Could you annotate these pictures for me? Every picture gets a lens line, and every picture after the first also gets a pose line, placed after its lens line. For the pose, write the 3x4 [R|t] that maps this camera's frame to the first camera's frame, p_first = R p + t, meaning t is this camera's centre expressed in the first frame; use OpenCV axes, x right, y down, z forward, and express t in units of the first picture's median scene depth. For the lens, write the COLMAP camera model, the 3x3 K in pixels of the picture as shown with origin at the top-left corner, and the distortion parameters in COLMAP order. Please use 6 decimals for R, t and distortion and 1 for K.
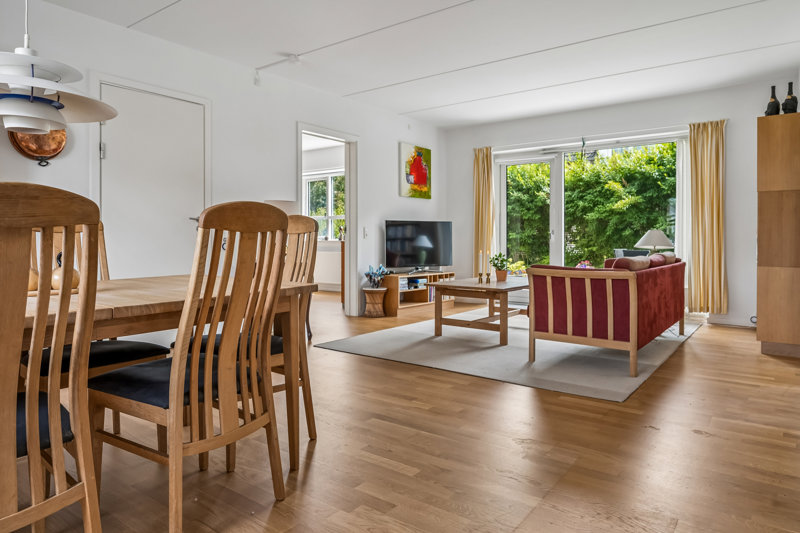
lens RADIAL K [[518.2, 0, 408.3], [0, 518.2, 242.4], [0, 0, 1]] dist [0.004440, 0.004455]
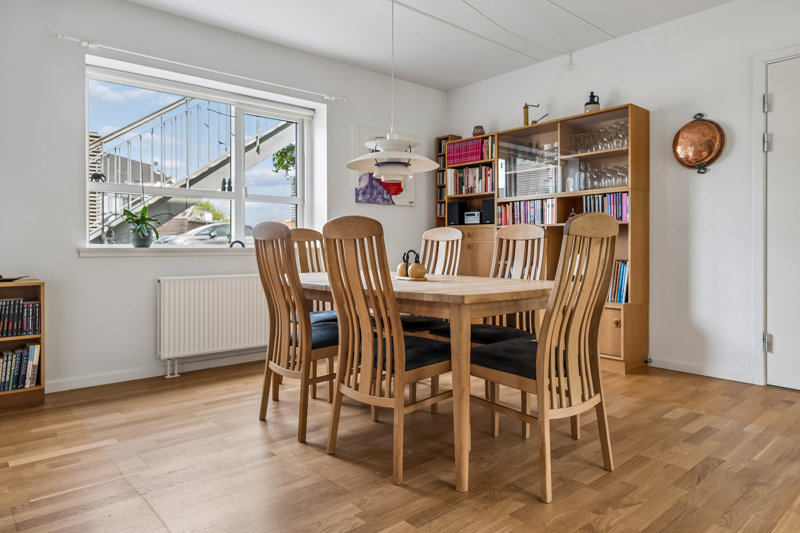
lens RADIAL K [[518.2, 0, 393.0], [0, 518.2, 244.2], [0, 0, 1]] dist [0.004440, 0.004455]
pose [[-0.221686, 0.000399, -0.975118, 0.228930], [-0.004856, 0.999987, 0.001514, -0.003449], [0.975106, 0.005070, -0.221682, 0.343604]]
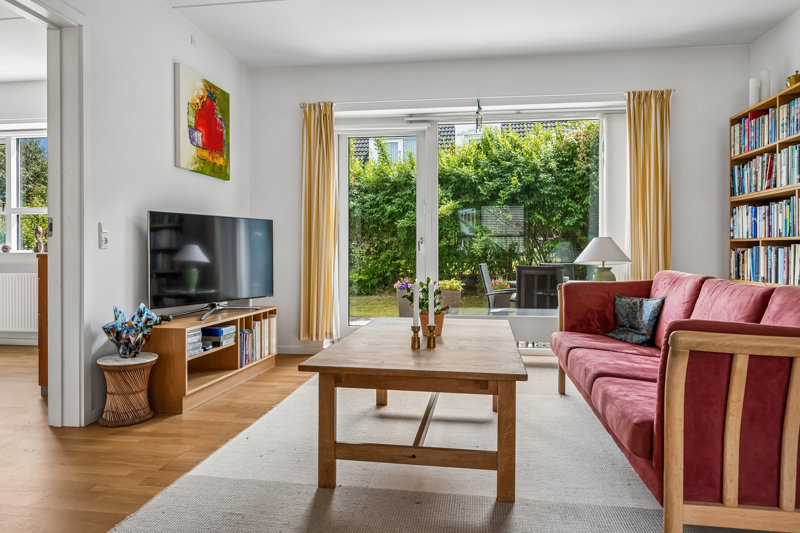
lens RADIAL K [[518.2, 0, 407.8], [0, 518.2, 254.3], [0, 0, 1]] dist [0.004440, 0.004455]
pose [[0.883403, -0.000598, 0.468614, -0.058596], [-0.000110, 0.999999, 0.001482, -0.003251], [-0.468615, -0.001361, 0.883402, 0.459712]]
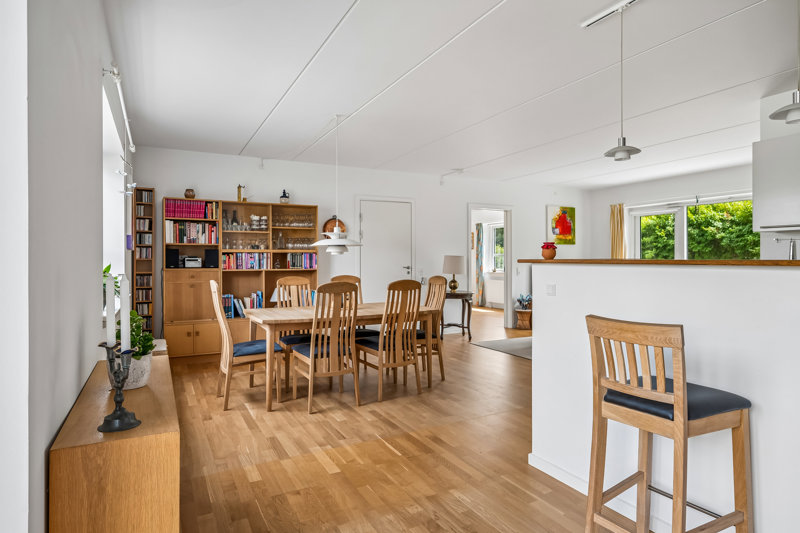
lens RADIAL K [[459.0, 0, 404.8], [0, 459.0, 260.9], [0, 0, 1]] dist [-0.006533, -0.000613]
pose [[0.901635, -0.000906, -0.432497, 0.182820], [-0.001357, 0.999987, -0.004922, -0.040399], [0.432496, 0.005025, 0.901622, -0.294026]]
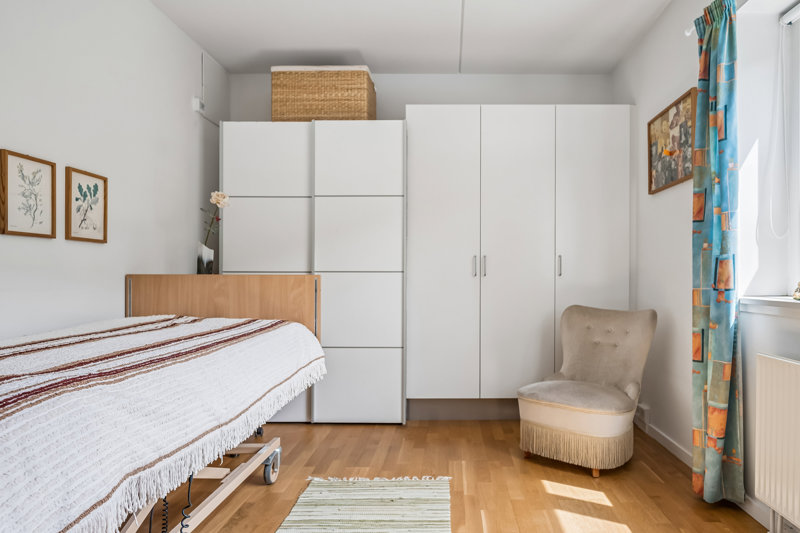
lens RADIAL K [[562.7, 0, 420.4], [0, 562.7, 286.5], [0, 0, 1]] dist [-0.003699, 0.001126]
pose [[0.583292, 0.011104, -0.812187, -0.155153], [-0.002135, 0.999924, 0.012137, -0.017227], [0.812260, -0.005345, 0.583271, 1.131593]]
